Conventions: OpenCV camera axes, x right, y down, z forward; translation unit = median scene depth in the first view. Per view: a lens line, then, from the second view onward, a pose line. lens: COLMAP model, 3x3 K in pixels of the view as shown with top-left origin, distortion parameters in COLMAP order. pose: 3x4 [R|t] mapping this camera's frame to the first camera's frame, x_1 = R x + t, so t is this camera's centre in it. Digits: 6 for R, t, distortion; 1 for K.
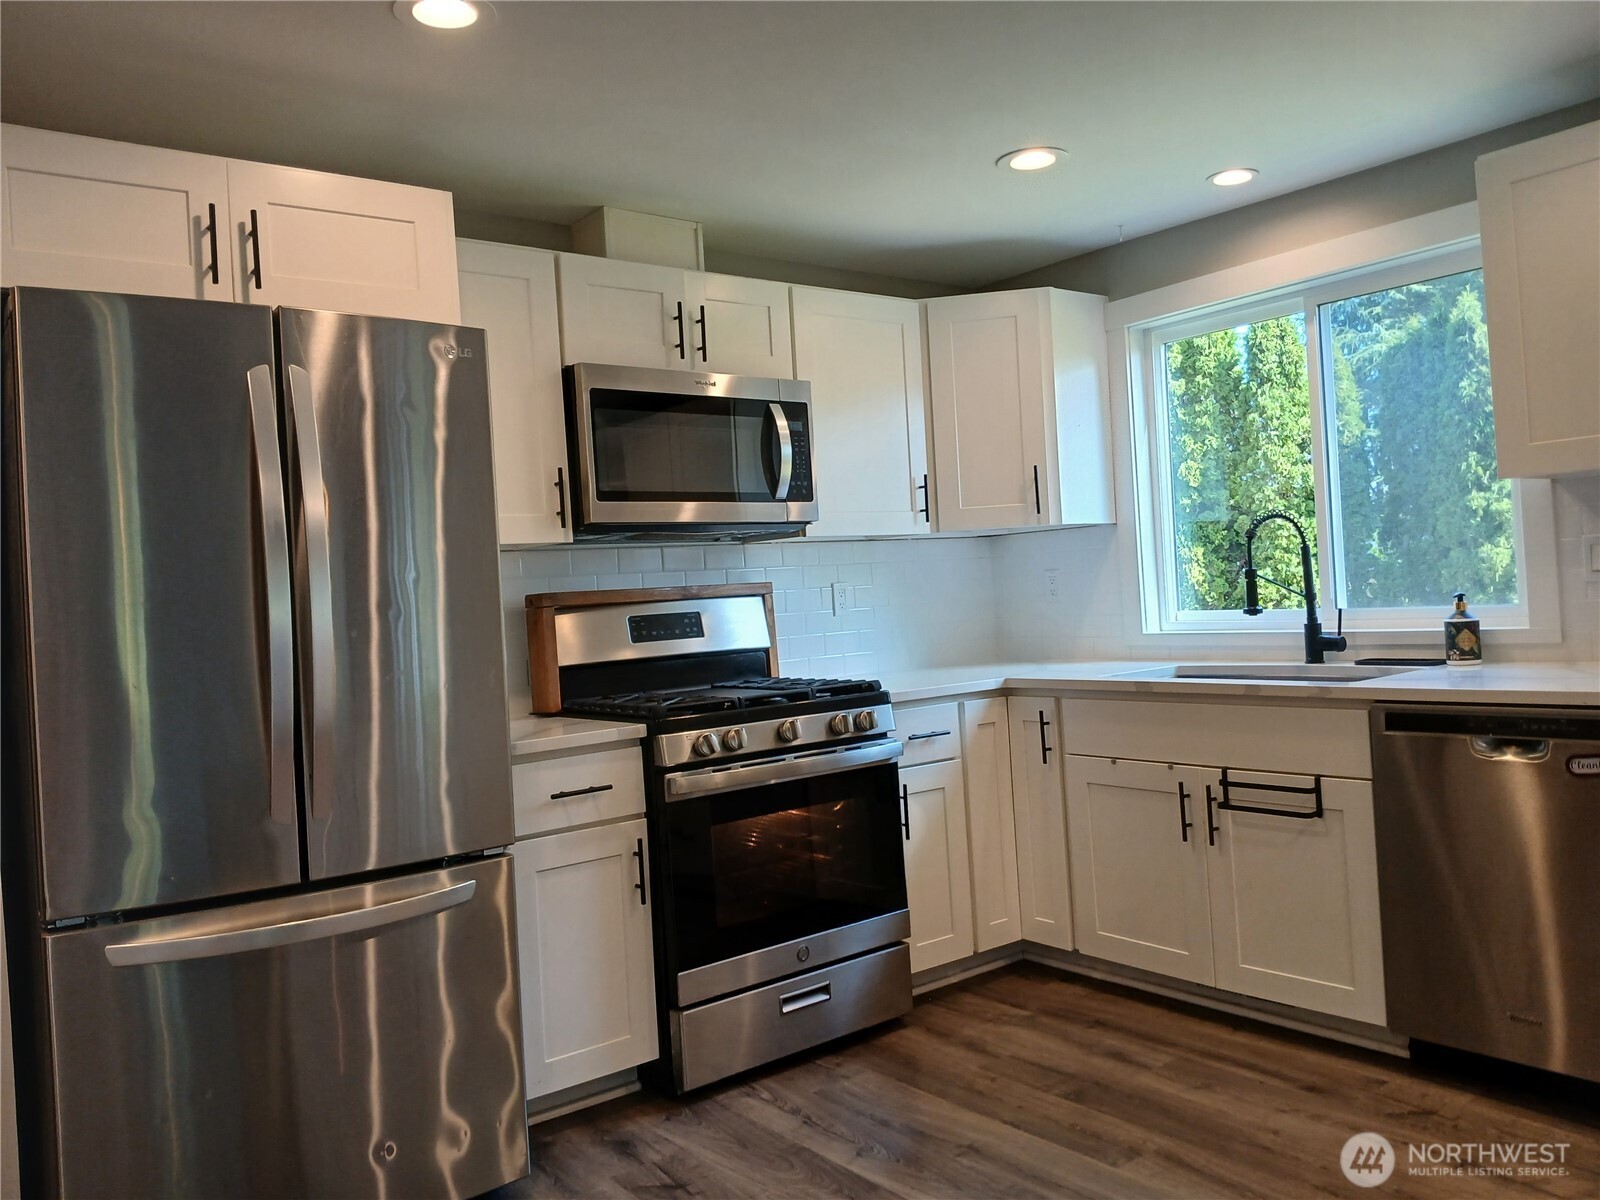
lens RADIAL K [[1232.9, 0, 804.3], [0, 1232.9, 597.4], [0, 0, 1]] dist [0.103886, -0.129276]
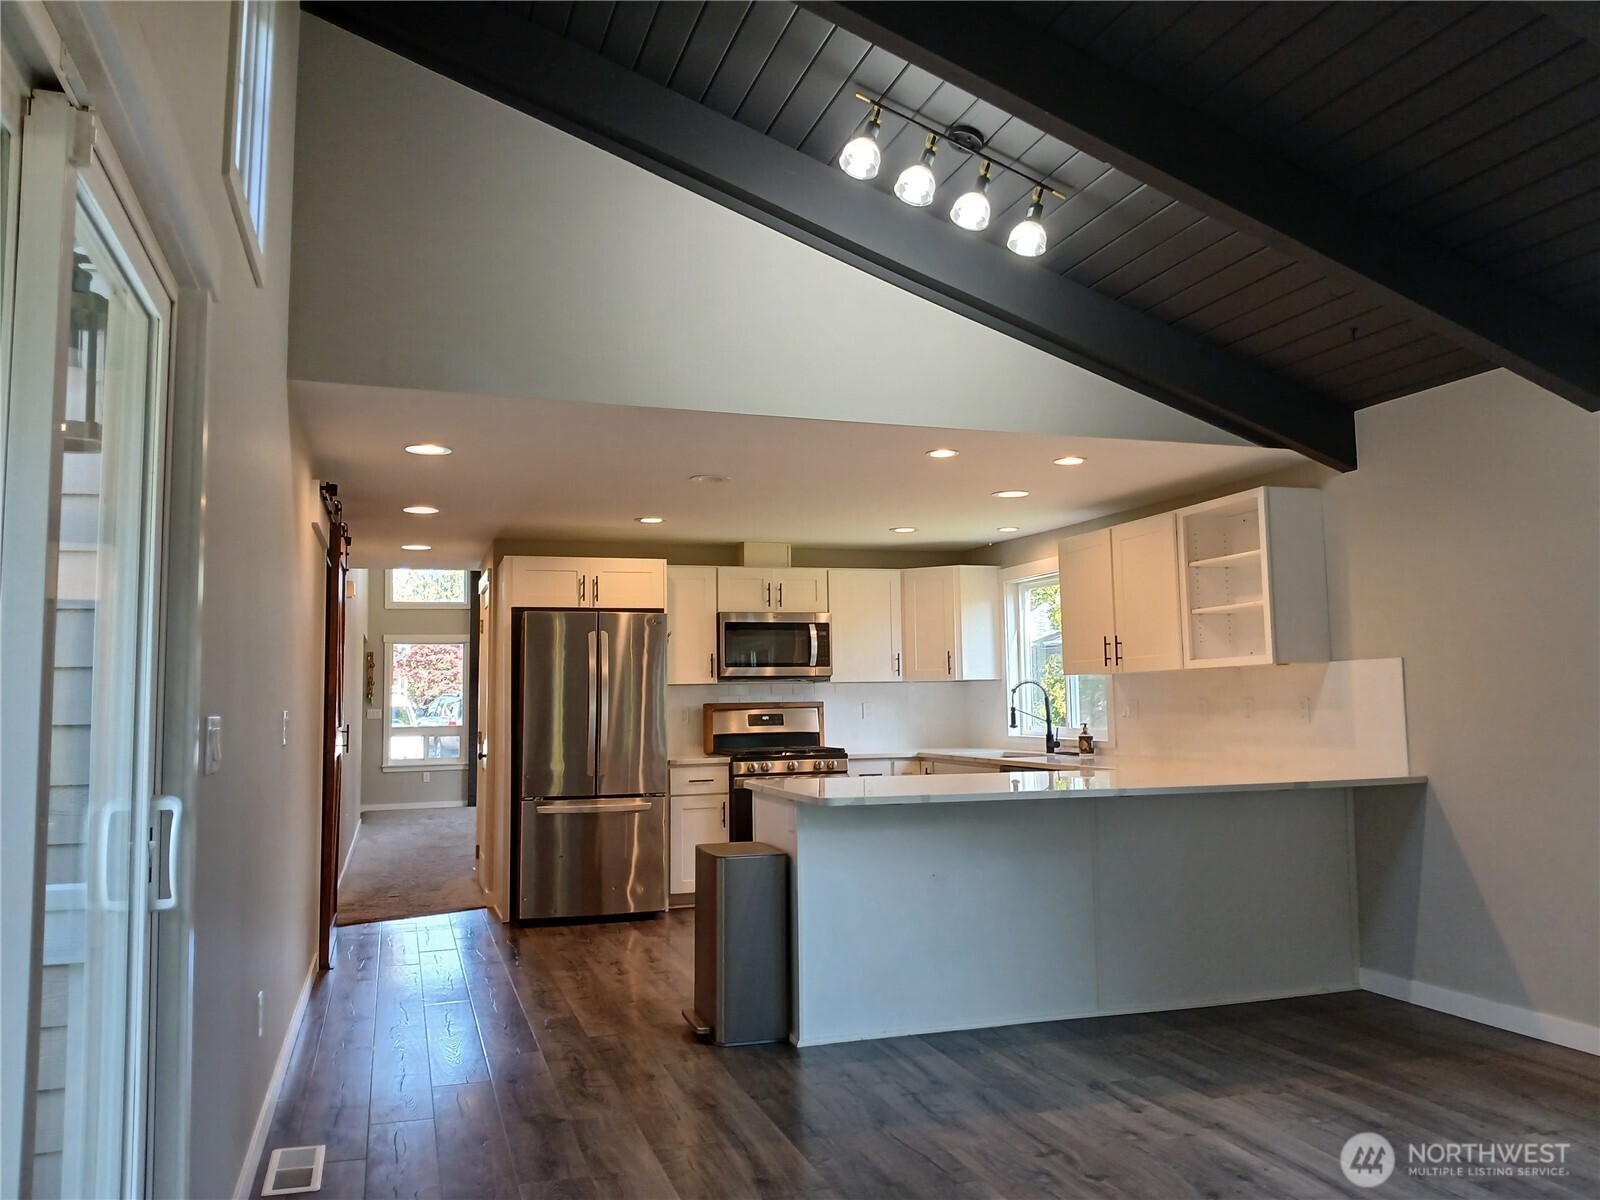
lens RADIAL K [[1232.2, 0, 794.4], [0, 1232.2, 598.4], [0, 0, 1]] dist [0.109310, -0.223247]
pose [[0.935768, 0.016023, -0.352252, 0.779167], [-0.040664, 0.997206, -0.062666, -0.062302], [0.350263, 0.072964, 0.933805, -1.189831]]
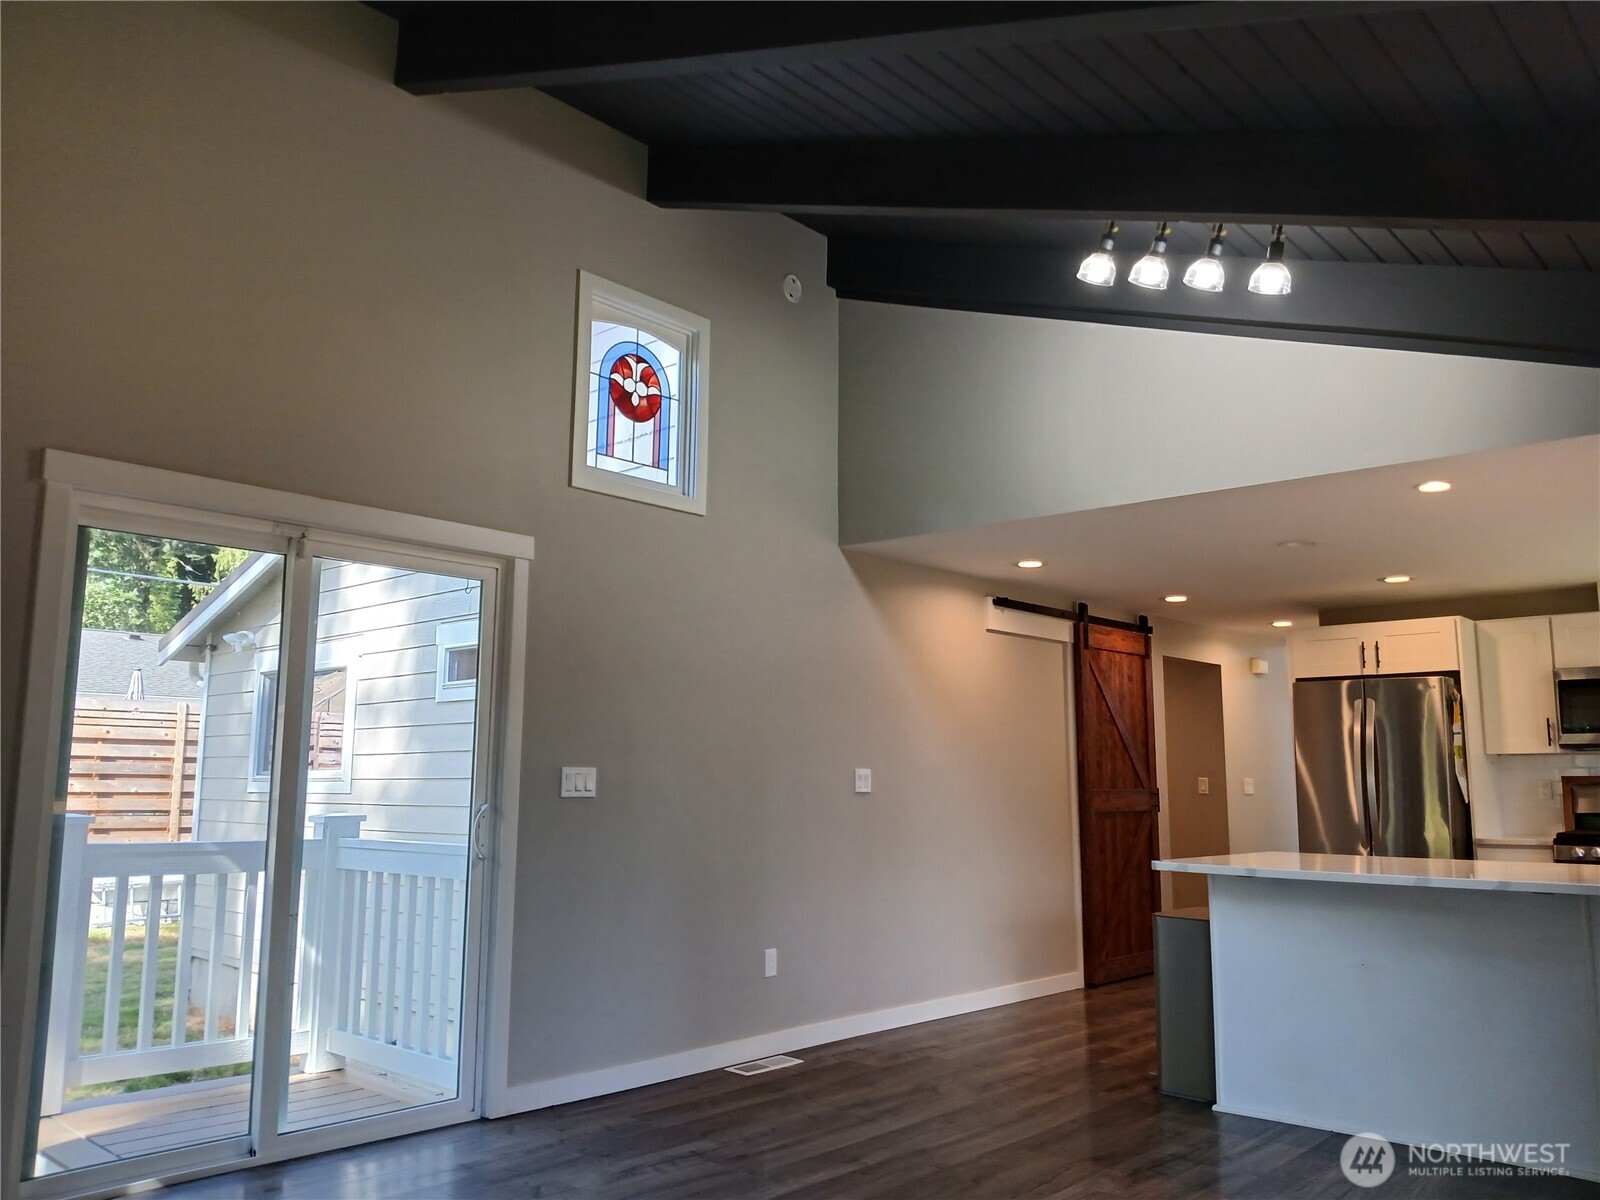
lens RADIAL K [[1232.2, 0, 794.4], [0, 1232.2, 598.4], [0, 0, 1]] dist [0.109310, -0.223247]
pose [[0.164070, -0.085515, -0.982735, 1.617700], [-0.012805, 0.995967, -0.088804, -0.096138], [0.986366, 0.027154, 0.162314, -0.602880]]
